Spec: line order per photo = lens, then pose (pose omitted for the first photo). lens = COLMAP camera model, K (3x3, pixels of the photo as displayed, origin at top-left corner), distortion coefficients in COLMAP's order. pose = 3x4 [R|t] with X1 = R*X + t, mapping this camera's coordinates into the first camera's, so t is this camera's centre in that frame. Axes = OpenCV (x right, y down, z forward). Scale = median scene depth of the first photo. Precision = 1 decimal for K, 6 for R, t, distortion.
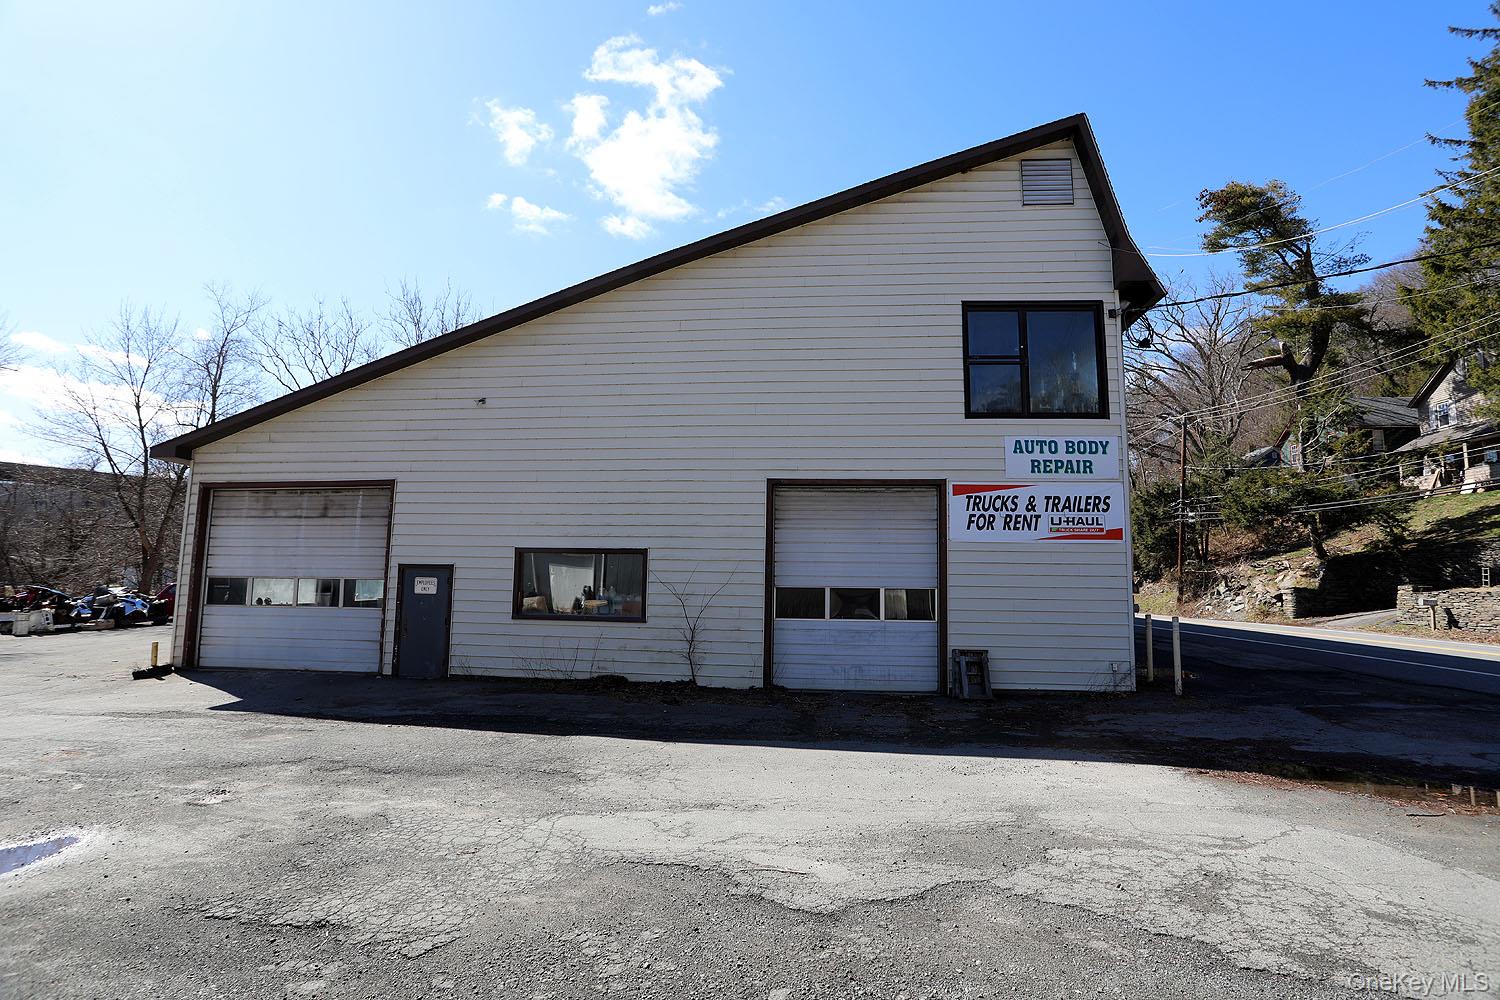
lens RADIAL K [[733.2, 0, 750.0], [0, 733.2, 500.0], [0, 0, 1]] dist [-0.088495, 0.035309]
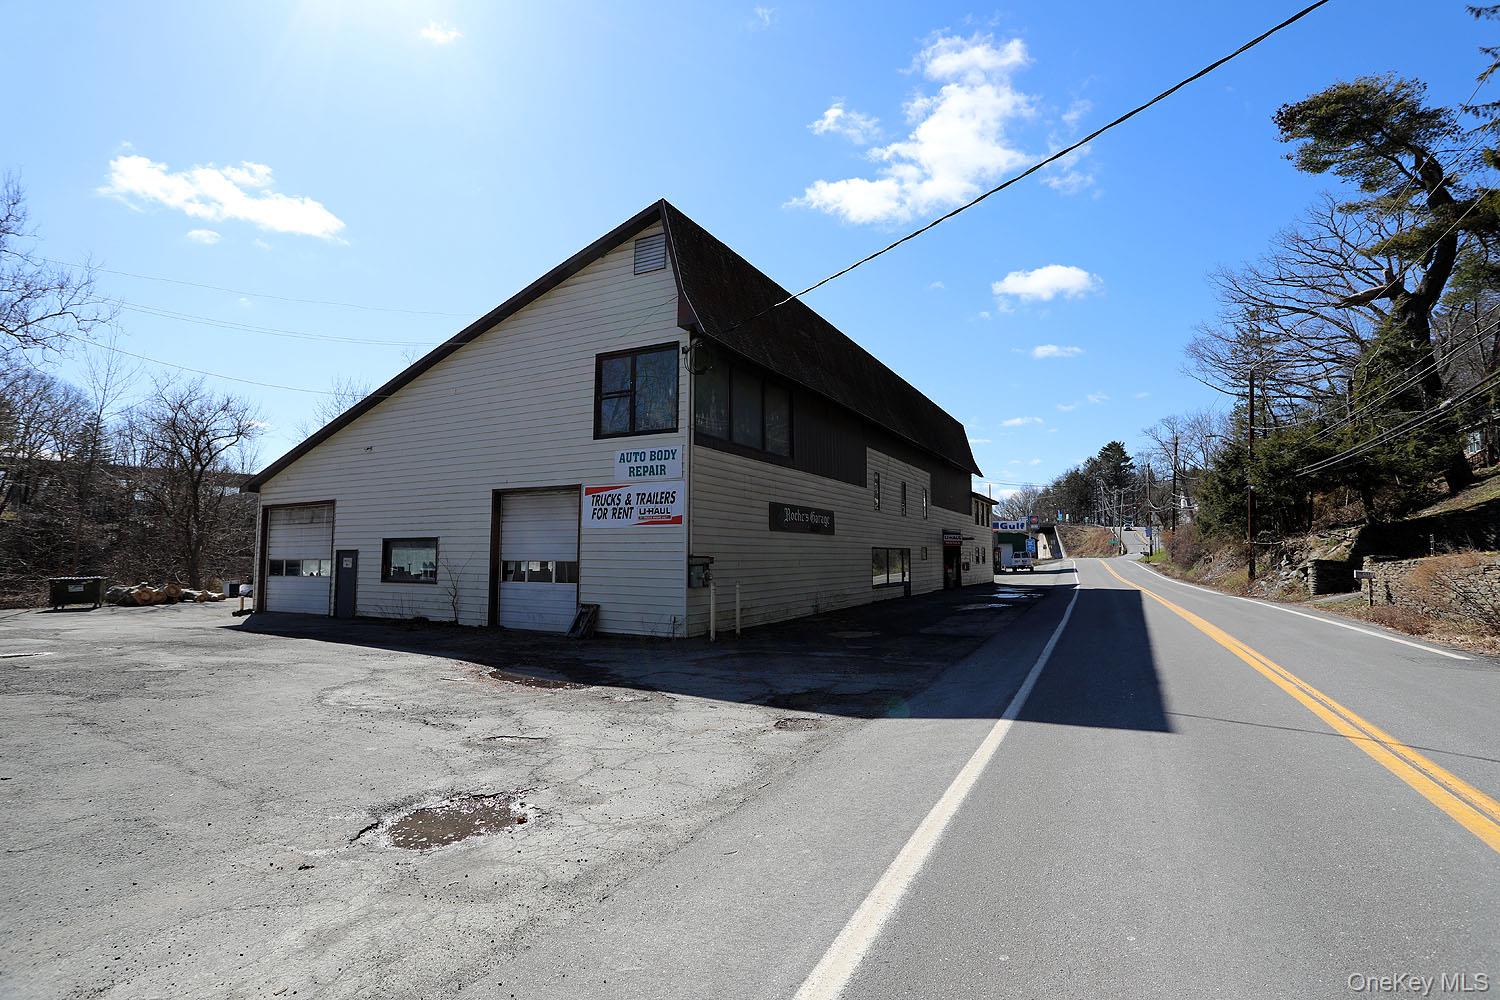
lens RADIAL K [[733.2, 0, 750.0], [0, 733.2, 500.0], [0, 0, 1]] dist [-0.088495, 0.035309]
pose [[0.929014, -0.043022, -0.367536, 1.072384], [0.052431, 0.998502, 0.015650, -0.002784], [0.366312, -0.033809, 0.929878, -0.197545]]
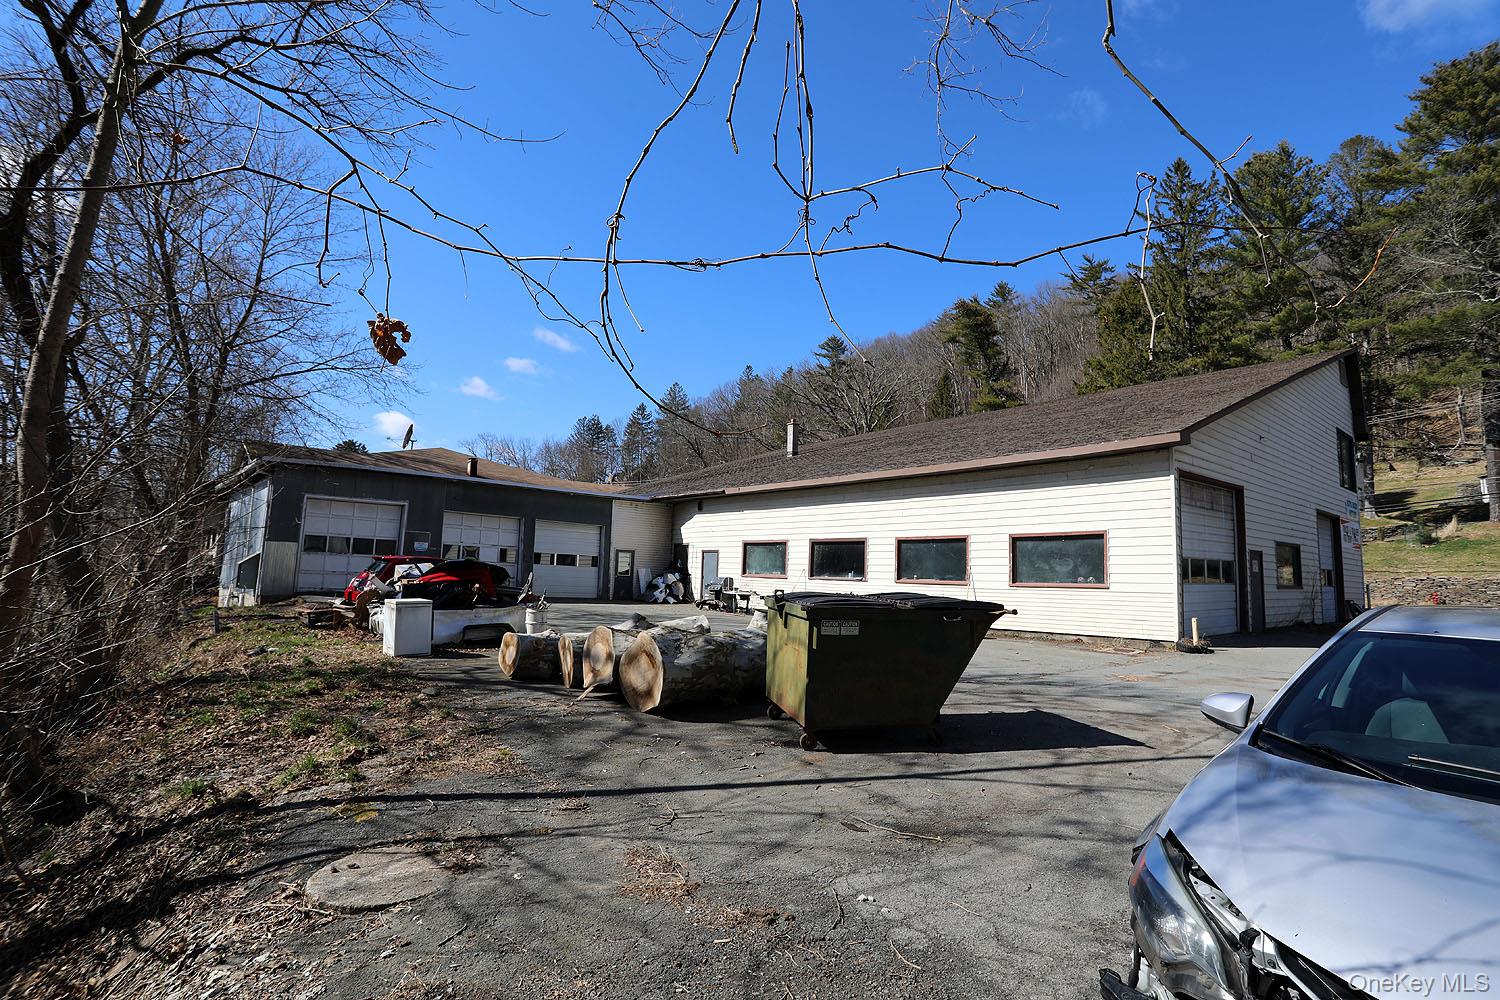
lens RADIAL K [[733.2, 0, 750.0], [0, 733.2, 500.0], [0, 0, 1]] dist [-0.088495, 0.035309]
pose [[0.702724, 0.075862, 0.707406, -2.208592], [-0.110126, 0.993914, 0.002809, 0.099845], [-0.702888, -0.079877, 0.706801, 0.767162]]
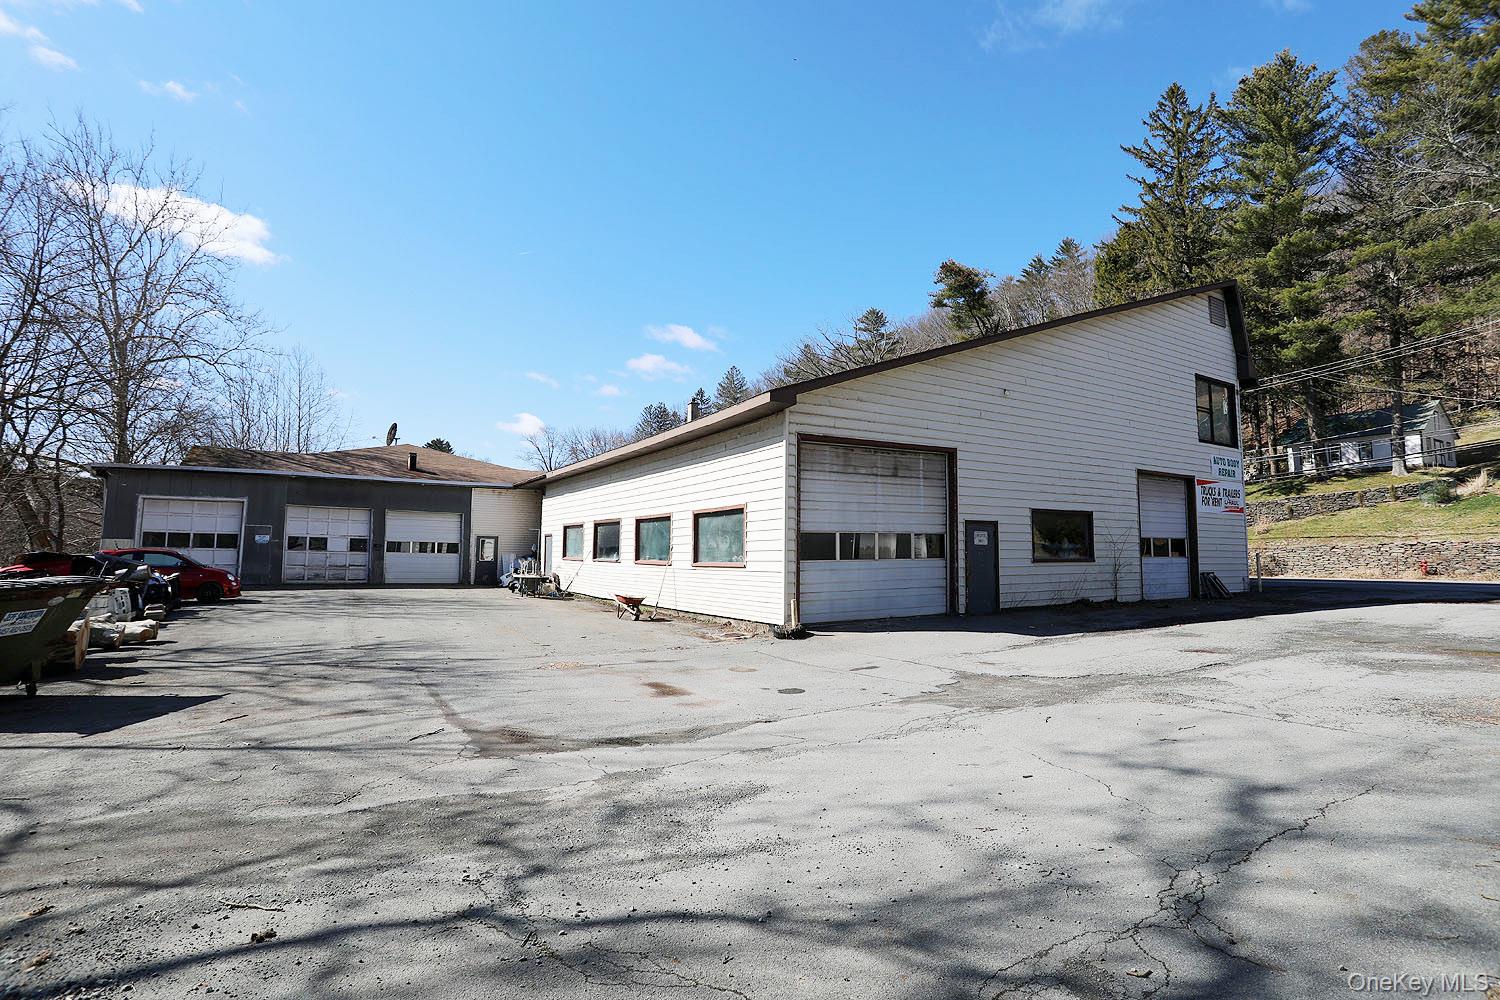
lens RADIAL K [[733.2, 0, 750.0], [0, 733.2, 500.0], [0, 0, 1]] dist [-0.088495, 0.035309]
pose [[0.798292, 0.030714, 0.601487, -1.574501], [-0.069206, 0.996762, 0.040951, 0.032247], [-0.598282, -0.074317, 0.797832, 0.267683]]
